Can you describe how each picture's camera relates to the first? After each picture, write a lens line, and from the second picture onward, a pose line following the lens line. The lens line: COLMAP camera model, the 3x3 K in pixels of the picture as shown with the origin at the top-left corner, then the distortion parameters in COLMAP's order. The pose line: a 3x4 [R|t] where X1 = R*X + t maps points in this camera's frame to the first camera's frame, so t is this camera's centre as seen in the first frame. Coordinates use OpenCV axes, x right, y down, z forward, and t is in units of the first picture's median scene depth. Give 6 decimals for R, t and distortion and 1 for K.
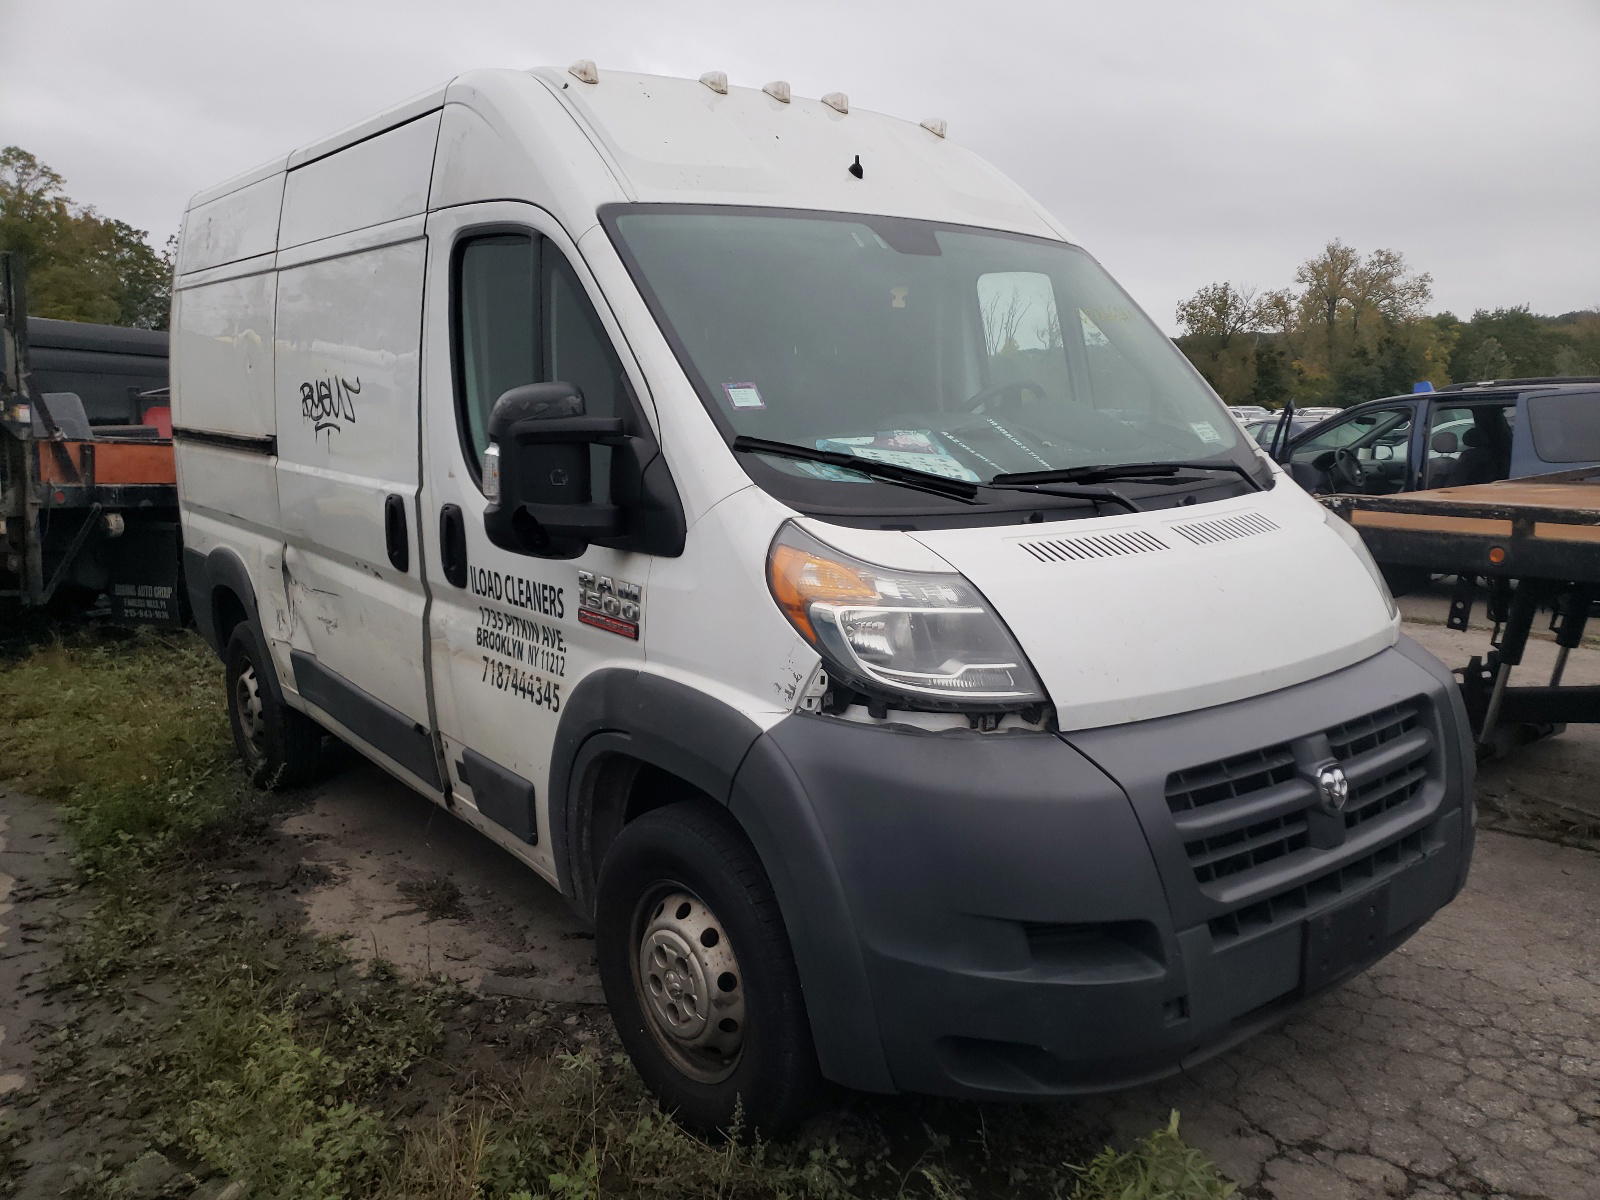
lens RADIAL K [[1249.2, 0, 809.8], [0, 1249.2, 598.7], [0, 0, 1]] dist [0.056649, -0.054859]
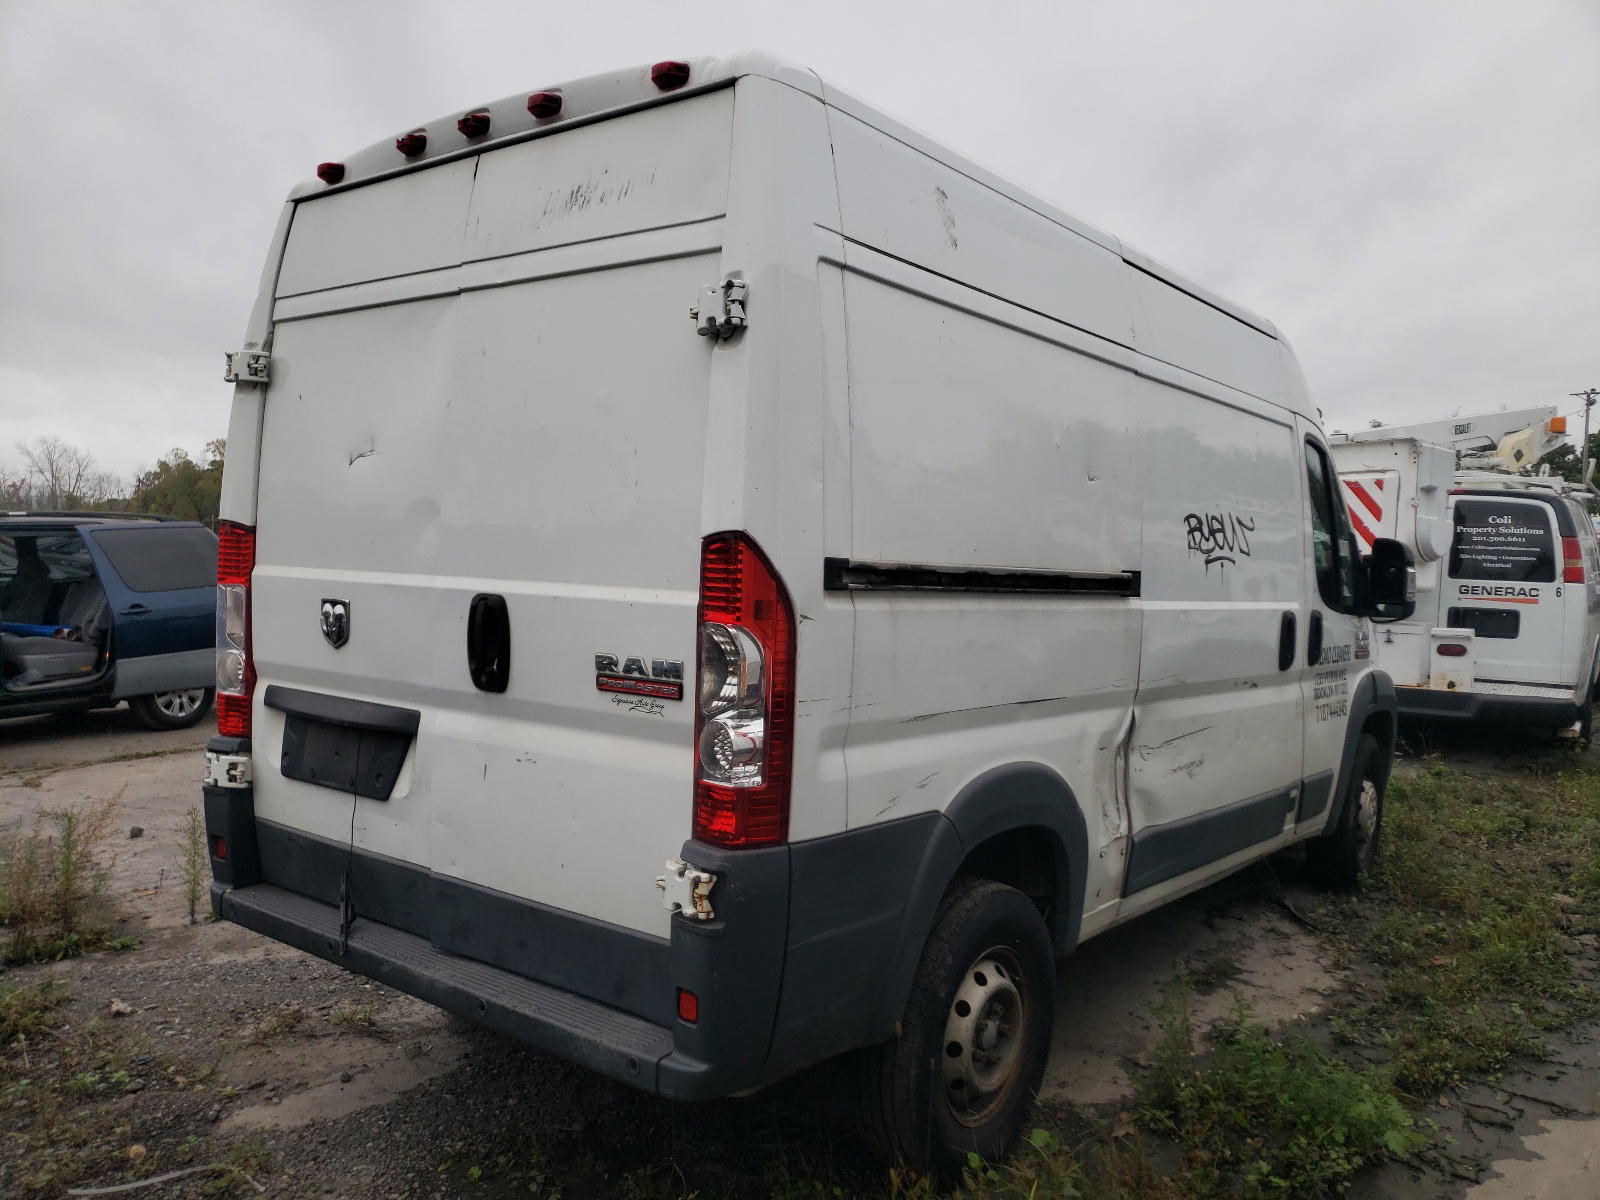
lens RADIAL K [[1249.2, 0, 829.9], [0, 1249.2, 603.9], [0, 0, 1]] dist [0.056649, -0.054859]
pose [[-0.248153, -0.035520, 0.968069, -1.585244], [0.130716, 0.988960, 0.069794, -0.261777], [-0.959861, 0.143862, -0.240771, 1.904414]]
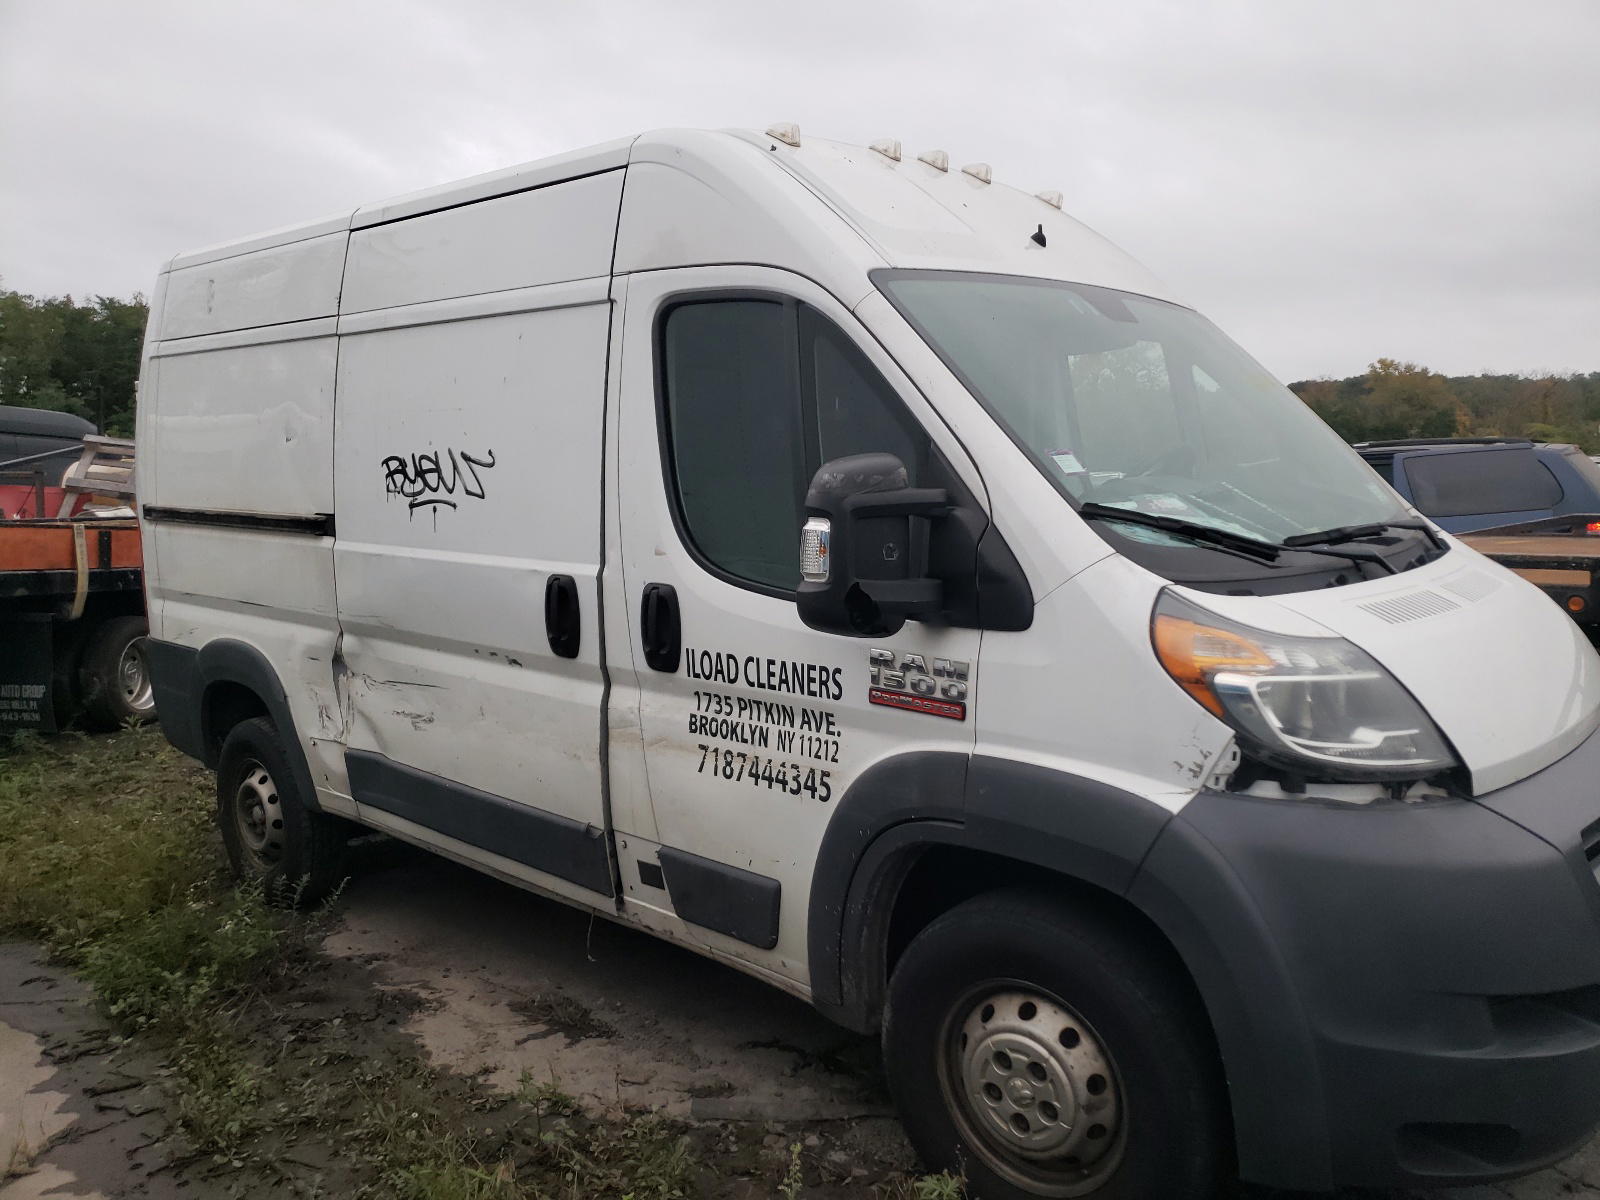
lens RADIAL K [[1249.2, 0, 809.3], [0, 1249.2, 583.3], [0, 0, 1]] dist [0.056649, -0.054859]
pose [[0.985254, -0.028304, 0.168742, -0.328012], [0.039097, 0.997373, -0.060984, -0.014068], [-0.166573, 0.066682, 0.983772, 0.067651]]
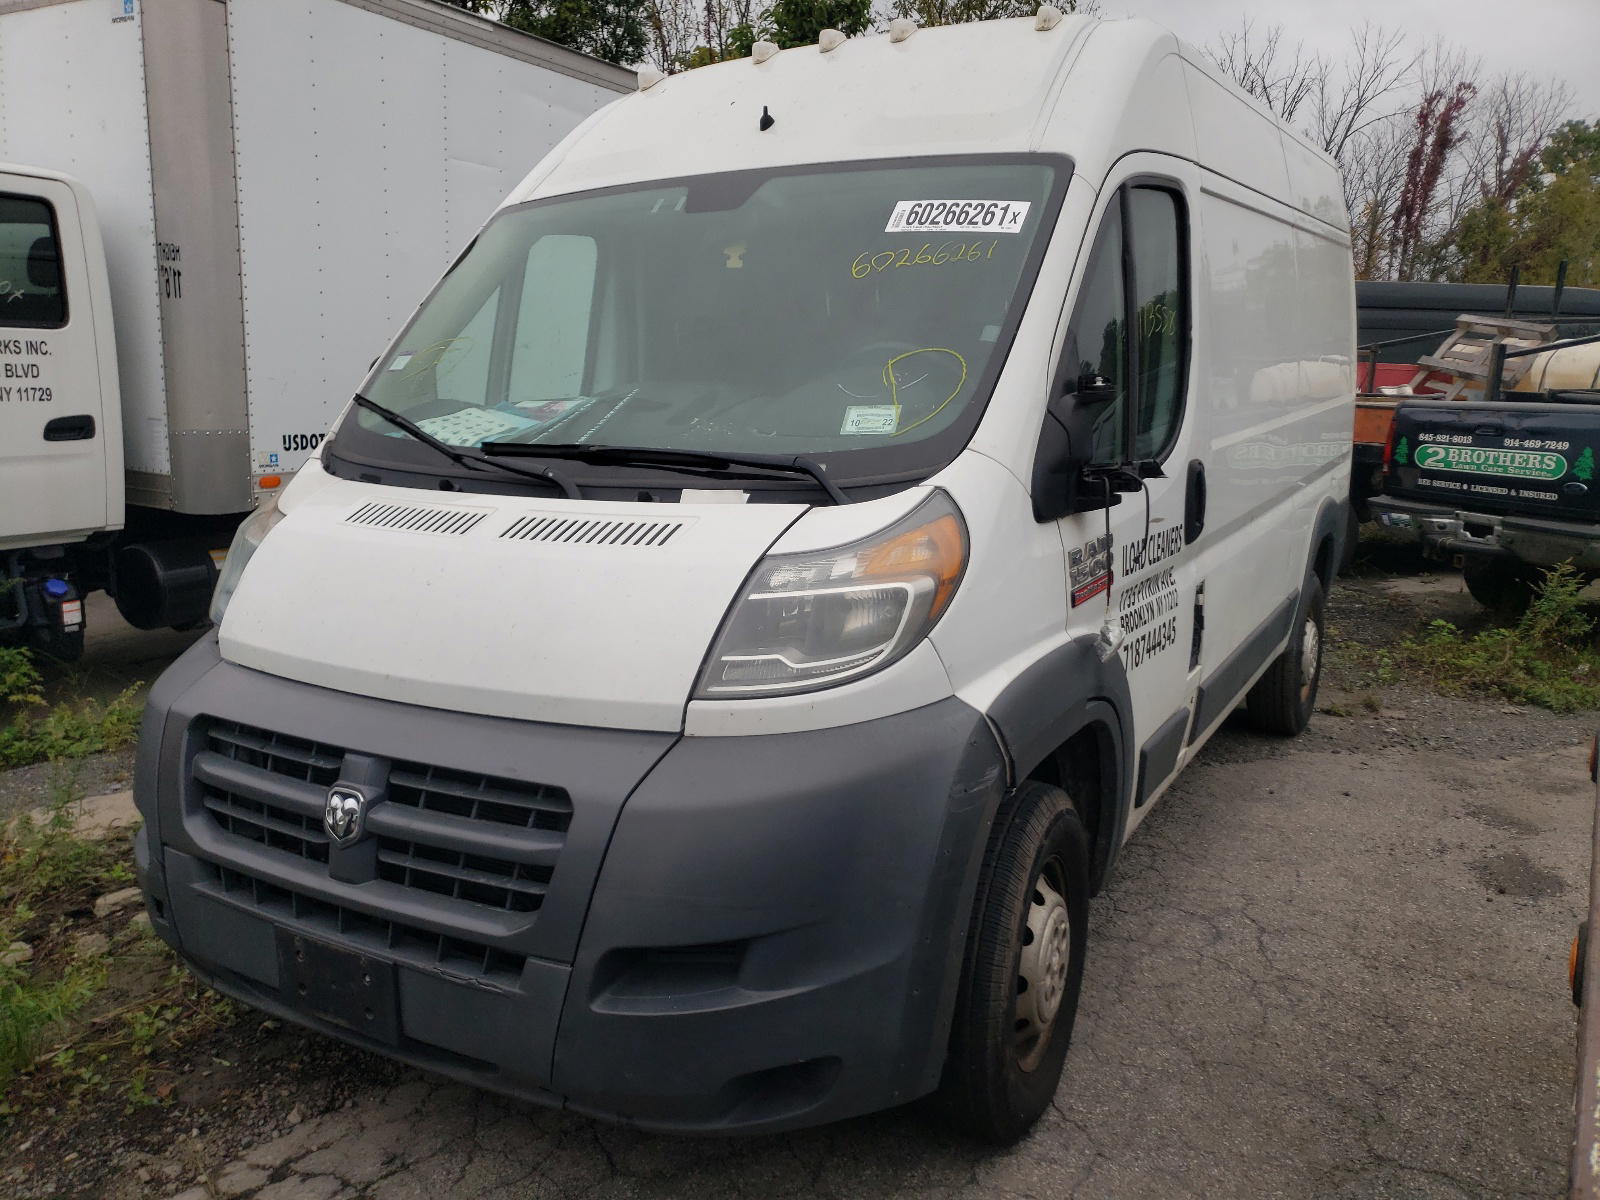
lens RADIAL K [[1249.2, 0, 804.5], [0, 1249.2, 591.8], [0, 0, 1]] dist [0.056649, -0.054859]
pose [[0.366208, 0.181607, -0.912639, 0.995717], [-0.154289, 0.979045, 0.132910, -0.129297], [0.917653, 0.092137, 0.386554, 0.713757]]
